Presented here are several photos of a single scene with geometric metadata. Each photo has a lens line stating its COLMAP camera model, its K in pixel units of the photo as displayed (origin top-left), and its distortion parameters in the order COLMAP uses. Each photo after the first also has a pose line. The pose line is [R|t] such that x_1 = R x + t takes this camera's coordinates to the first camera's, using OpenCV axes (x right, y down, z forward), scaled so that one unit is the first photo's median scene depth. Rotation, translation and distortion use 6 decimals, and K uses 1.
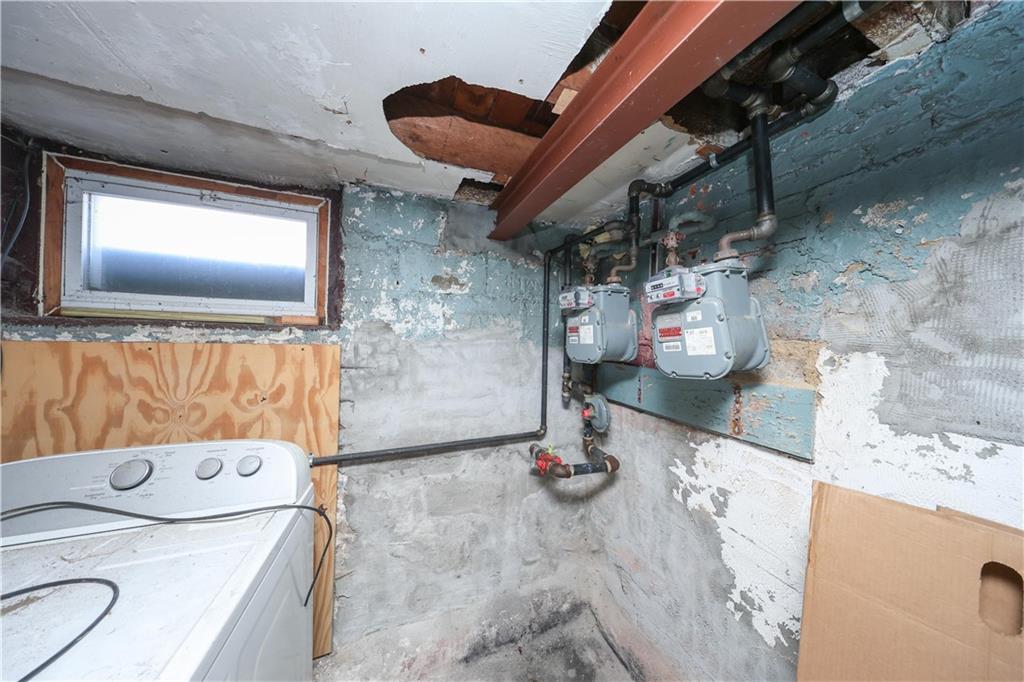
lens RADIAL K [[298.0, 0, 510.1], [0, 298.0, 339.1], [0, 0, 1]] dist [-0.001871, 0.000078]
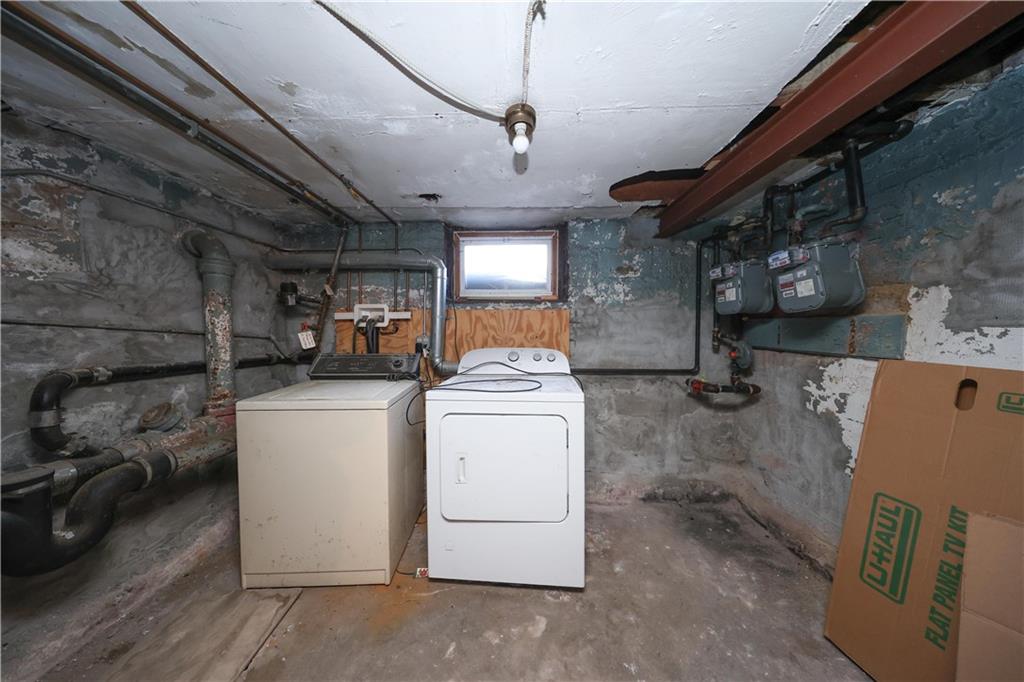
lens RADIAL K [[298.0, 0, 513.8], [0, 298.0, 338.7], [0, 0, 1]] dist [-0.001871, 0.000078]
pose [[0.913354, -0.008271, -0.407083, -0.144810], [0.018948, 0.999574, 0.022204, 0.161060], [0.406726, -0.027994, 0.913121, -0.886089]]
